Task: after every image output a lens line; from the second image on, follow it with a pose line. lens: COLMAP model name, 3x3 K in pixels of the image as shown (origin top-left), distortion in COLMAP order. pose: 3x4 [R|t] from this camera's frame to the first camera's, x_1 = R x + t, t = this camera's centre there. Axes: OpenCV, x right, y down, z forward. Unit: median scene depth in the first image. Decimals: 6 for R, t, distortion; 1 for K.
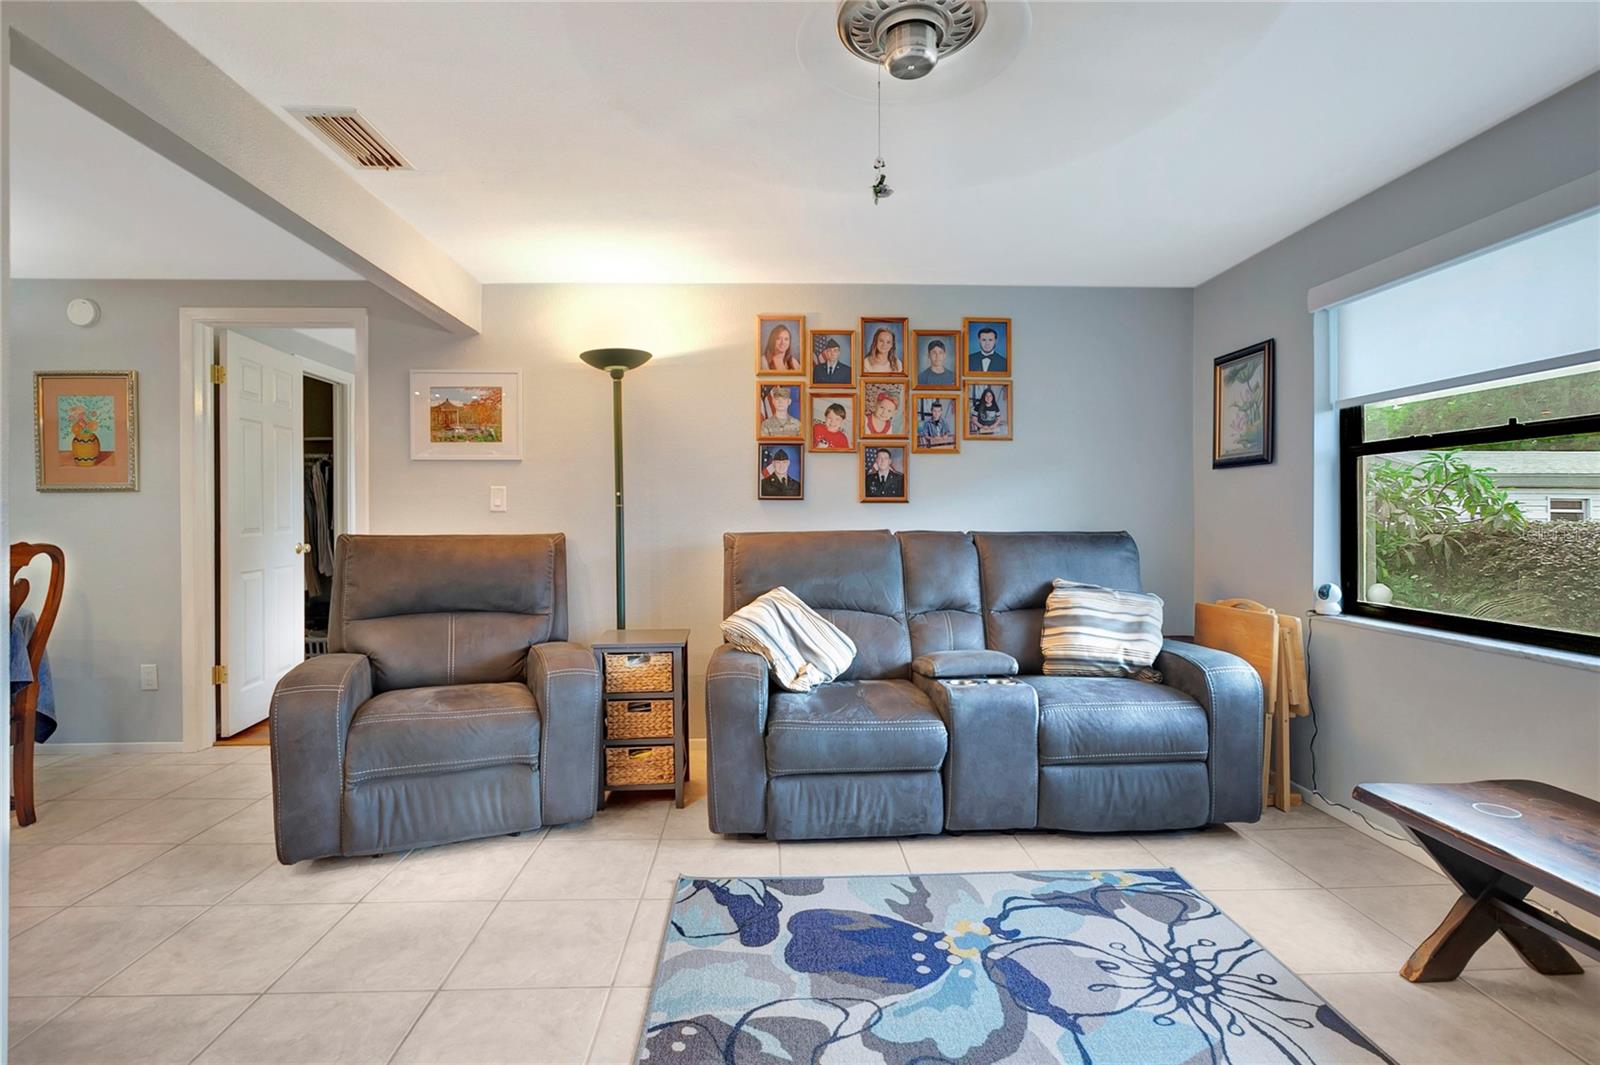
lens RADIAL K [[735.4, 0, 787.2], [0, 735.4, 515.6], [0, 0, 1]] dist [-0.004372, -0.001017]
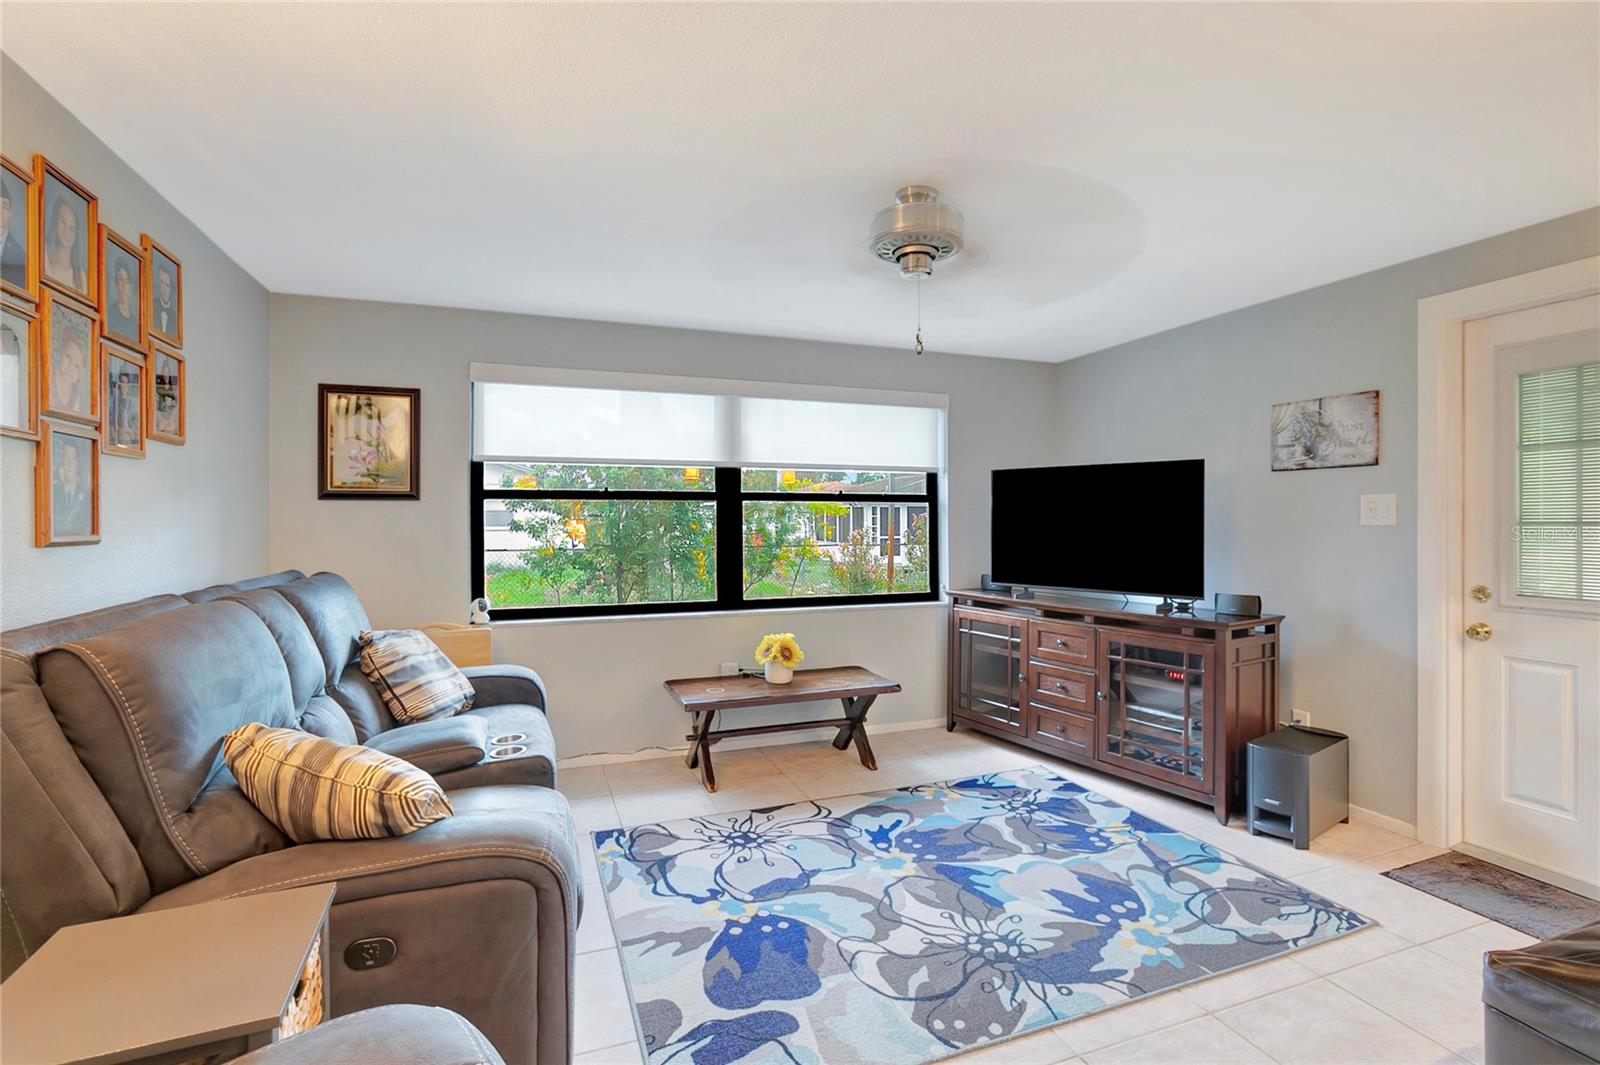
lens RADIAL K [[735.4, 0, 787.5], [0, 735.4, 533.8], [0, 0, 1]] dist [-0.004372, -0.001017]
pose [[-0.299865, -0.015109, 0.953862, -0.908193], [0.007611, 0.999805, 0.018229, -0.056367], [-0.953951, 0.012726, -0.299692, 1.251631]]
